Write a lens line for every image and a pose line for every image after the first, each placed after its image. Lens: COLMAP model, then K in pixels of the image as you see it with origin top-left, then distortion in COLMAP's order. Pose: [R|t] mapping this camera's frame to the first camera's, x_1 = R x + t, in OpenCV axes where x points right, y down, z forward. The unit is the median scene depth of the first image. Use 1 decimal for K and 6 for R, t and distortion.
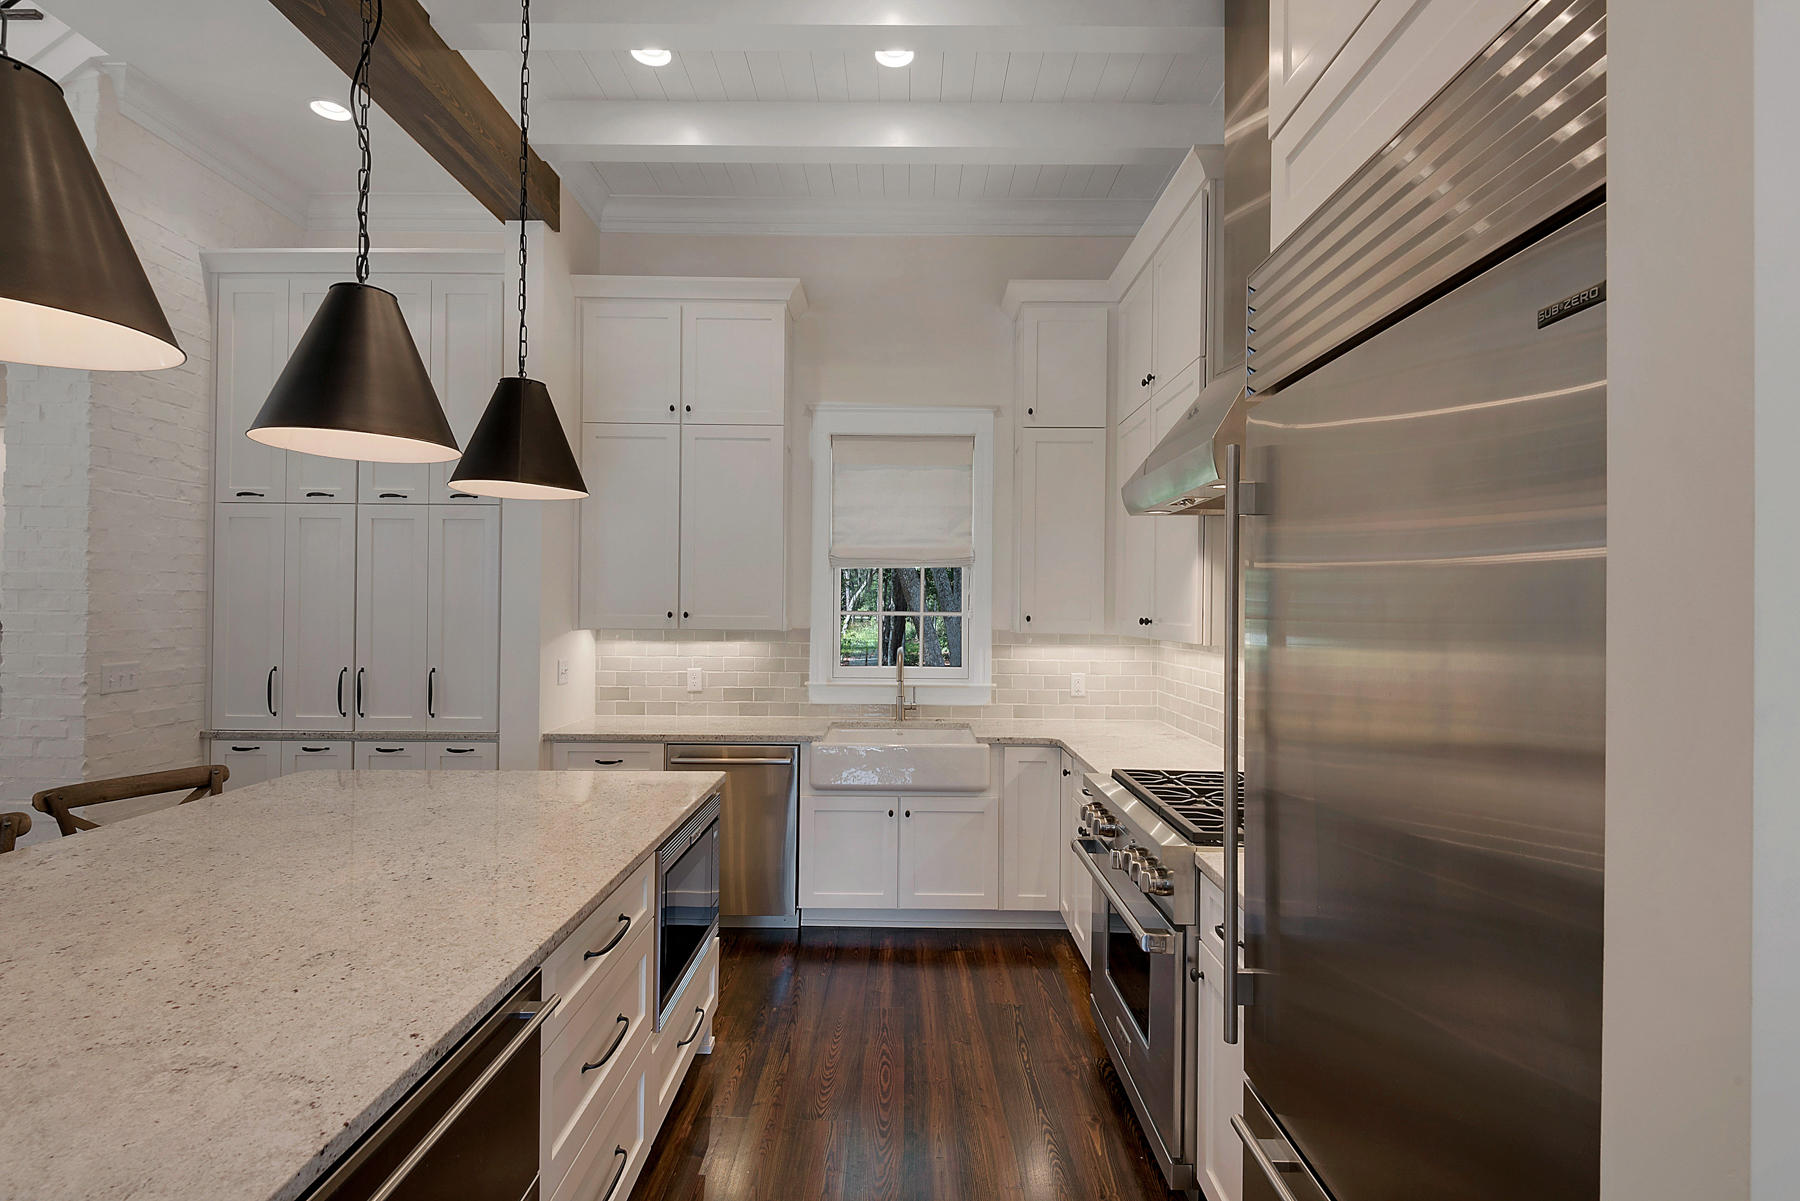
lens RADIAL K [[868.5, 0, 908.1], [0, 868.5, 597.3], [0, 0, 1]] dist [0.004016, -0.006311]
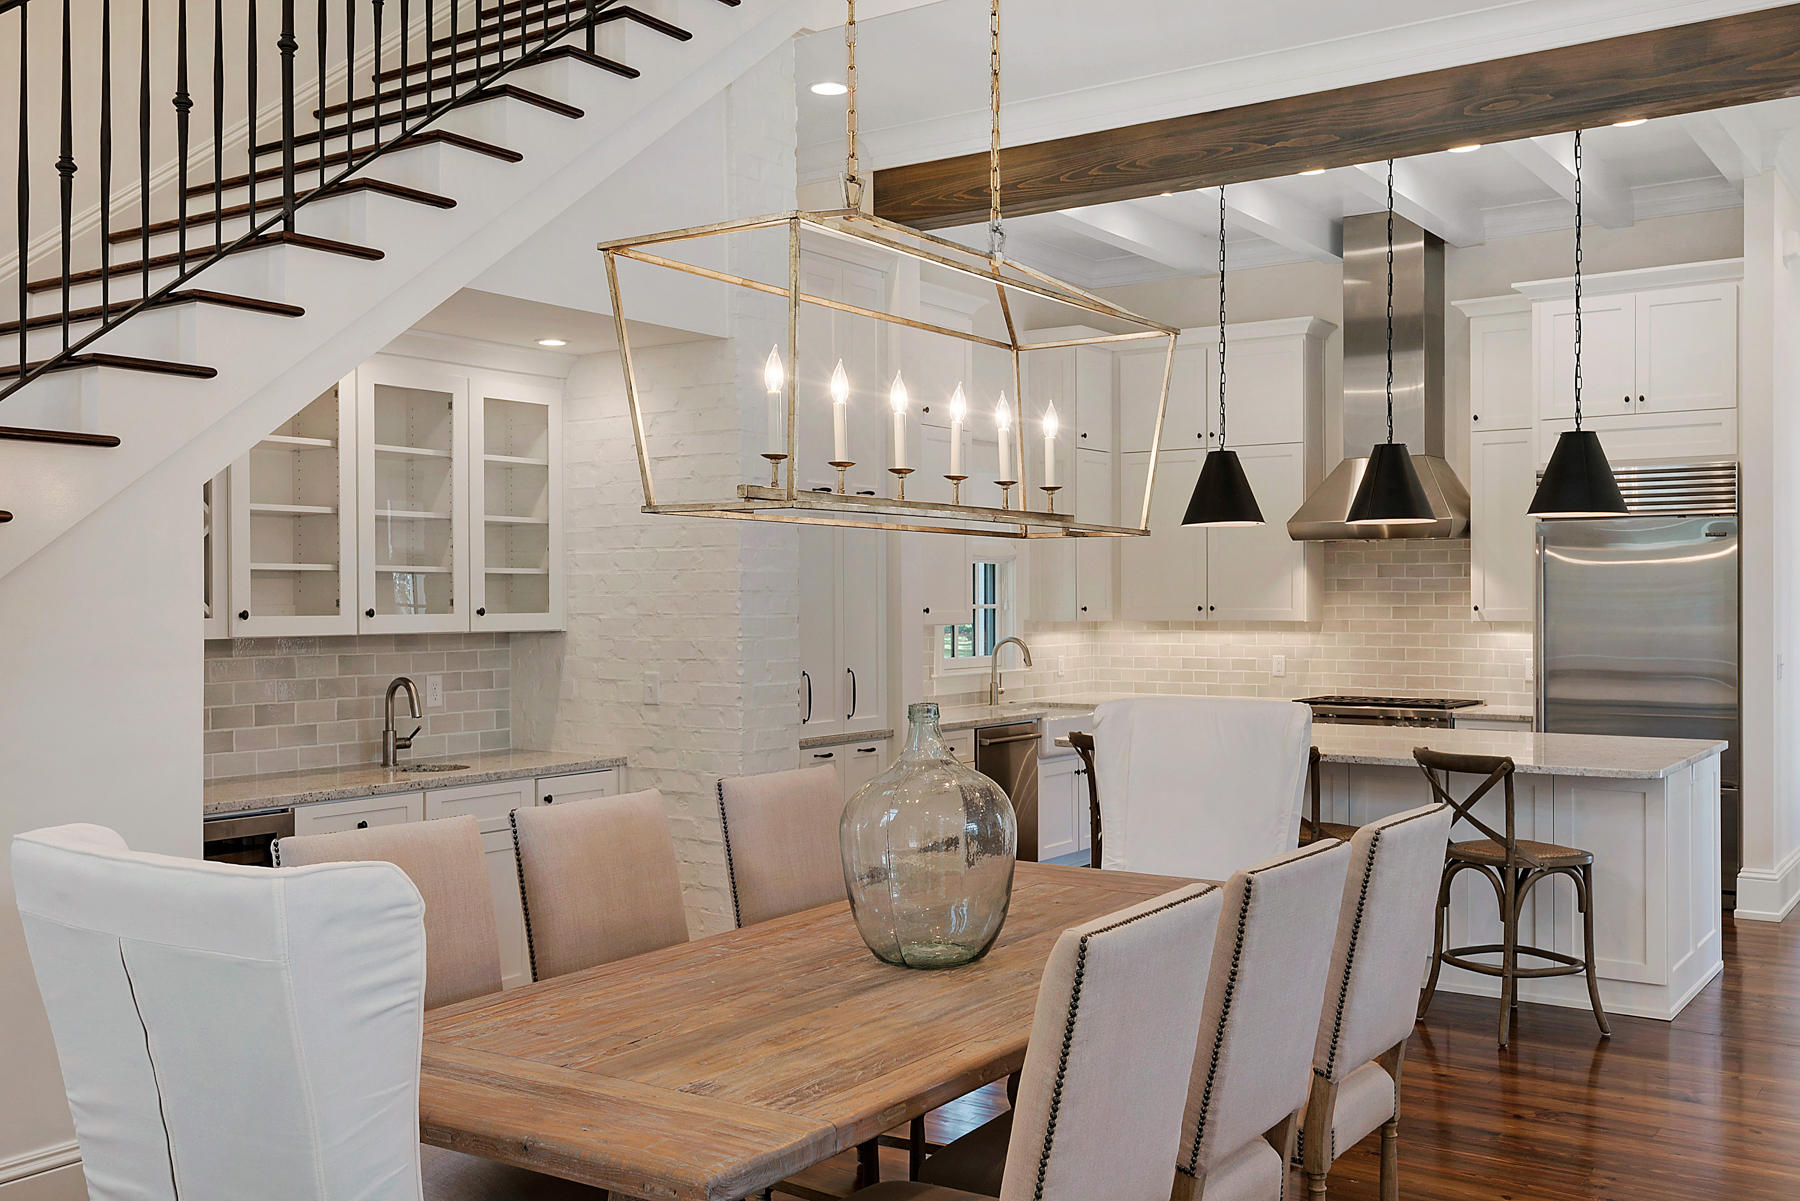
lens RADIAL K [[1706.7, 0, 902.9], [0, 1706.7, 603.5], [0, 0, 1]] dist [-0.002326, 0.000000]
pose [[0.563123, -0.013652, 0.826260, -2.087193], [0.004225, 0.999898, 0.013641, -0.016819], [-0.826362, -0.004191, 0.563123, -0.126327]]
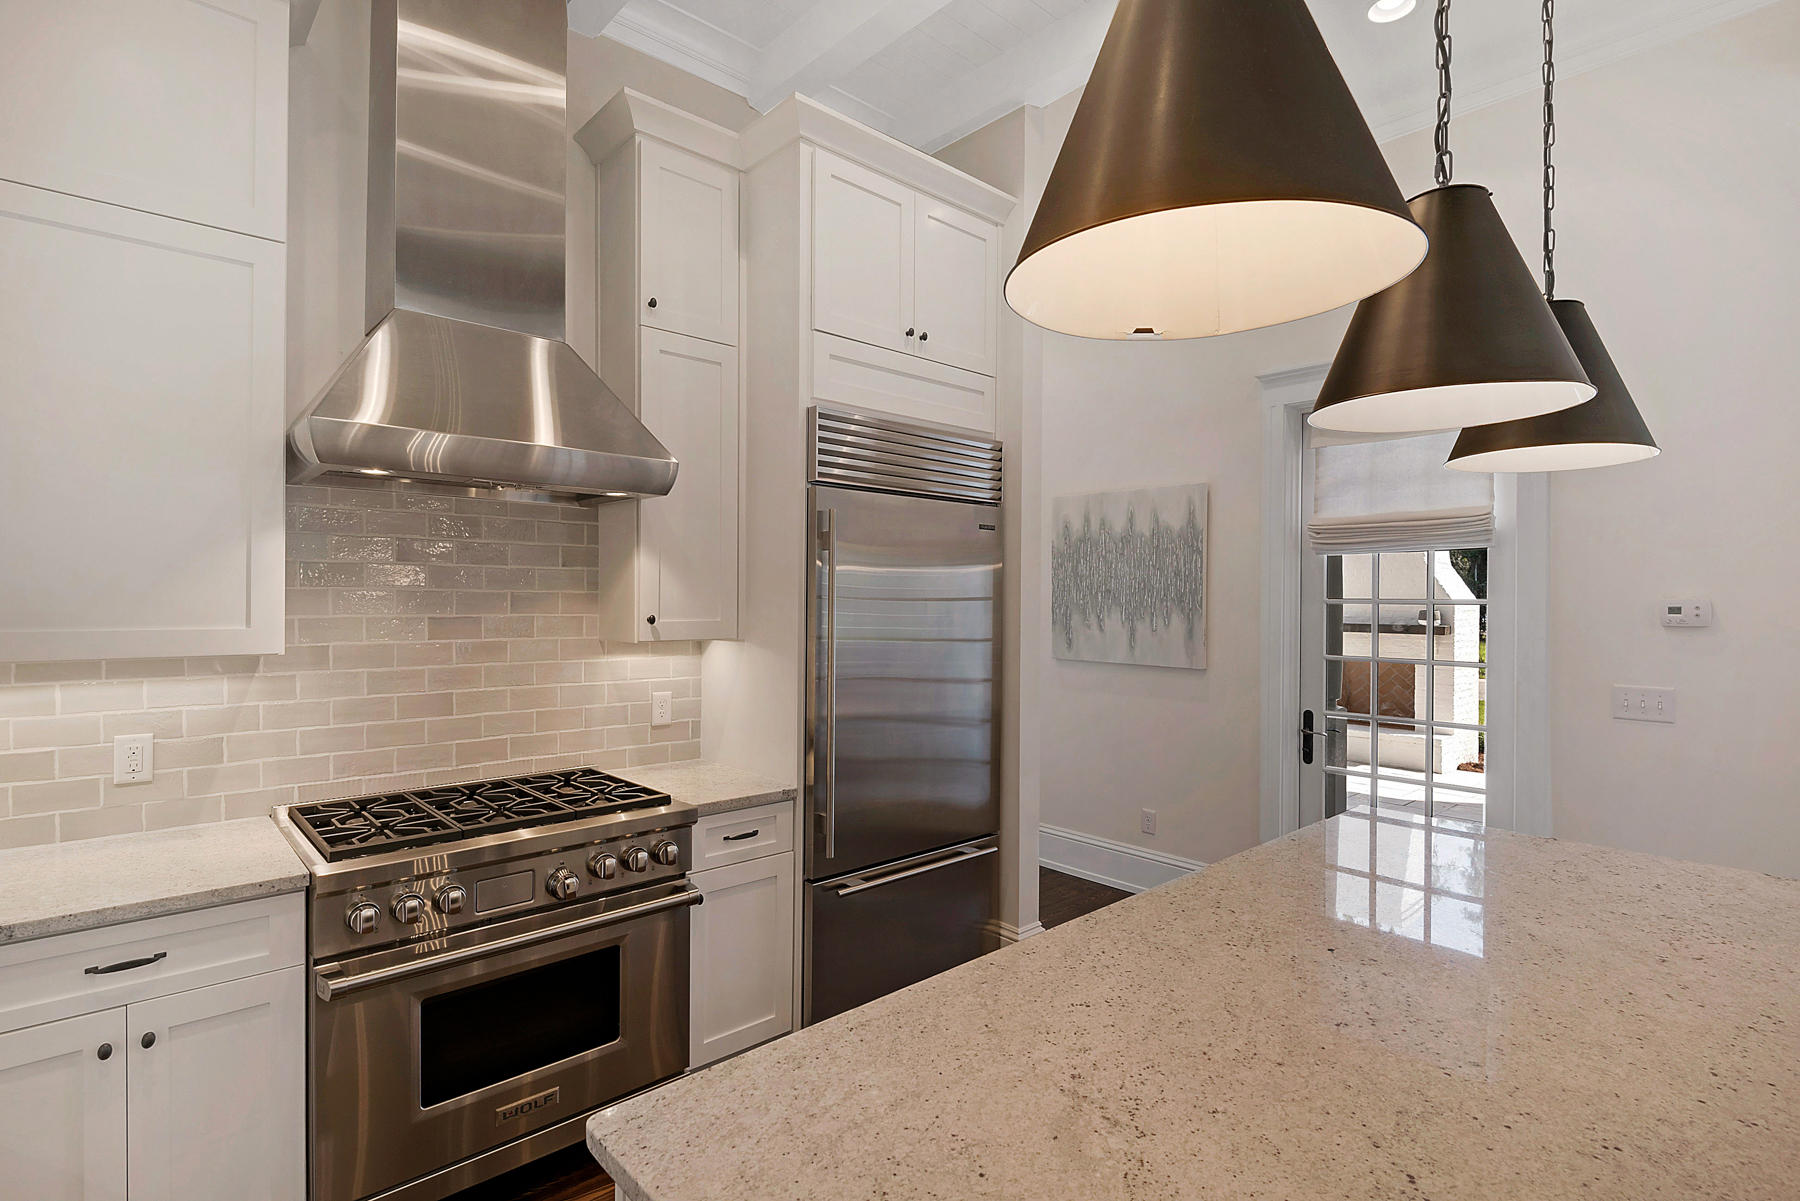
lens RADIAL K [[870.2, 0, 901.1], [0, 870.2, 596.5], [0, 0, 1]] dist [-0.005129, -0.000216]
pose [[-0.680826, -0.019739, 0.732179, -0.402844], [-0.020974, 0.999752, 0.007449, -0.004731], [-0.732145, -0.010286, -0.681071, 0.863162]]
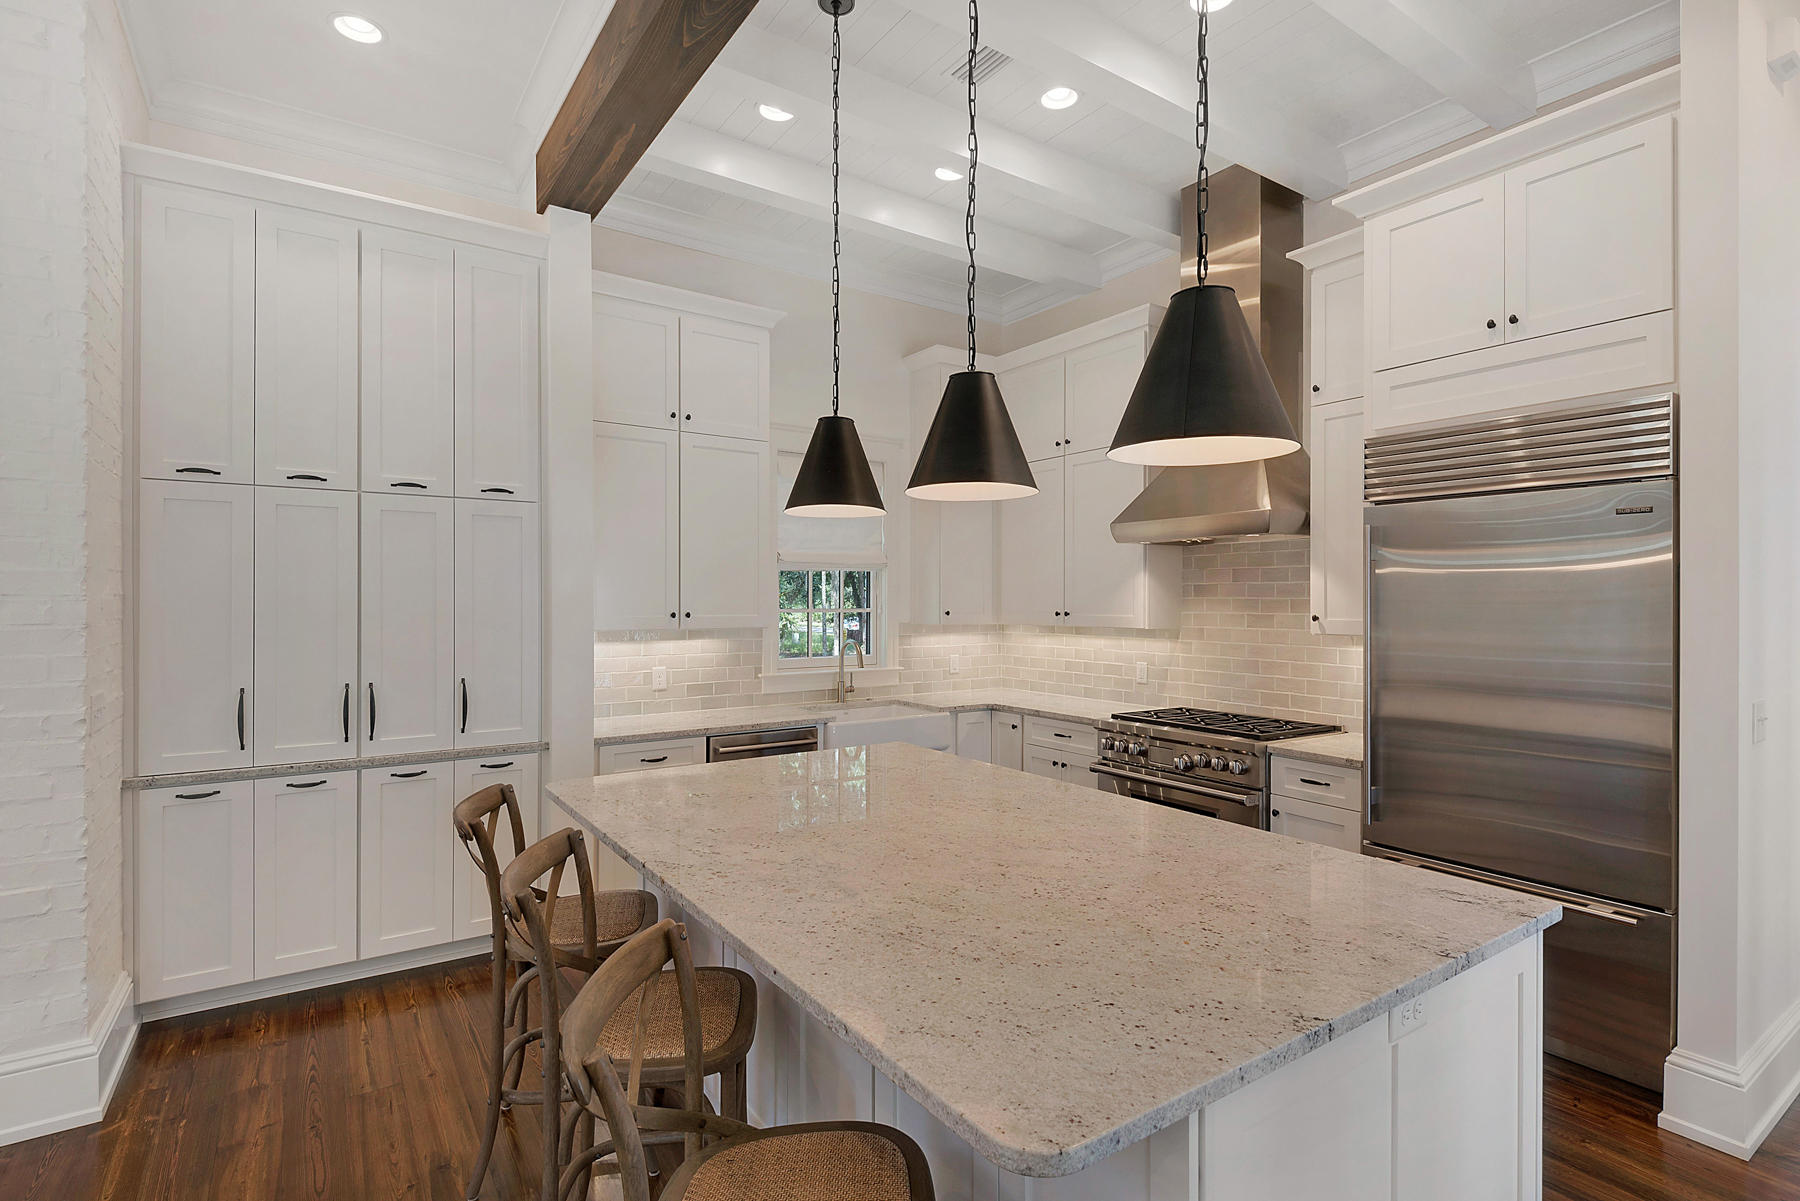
lens RADIAL K [[868.5, 0, 905.4], [0, 868.5, 600.8], [0, 0, 1]] dist [0.004016, -0.006311]
pose [[0.822374, -0.009128, 0.568874, -0.680245], [0.003485, 0.999933, 0.011007, -0.007918], [-0.568937, -0.007069, 0.822351, -0.008570]]
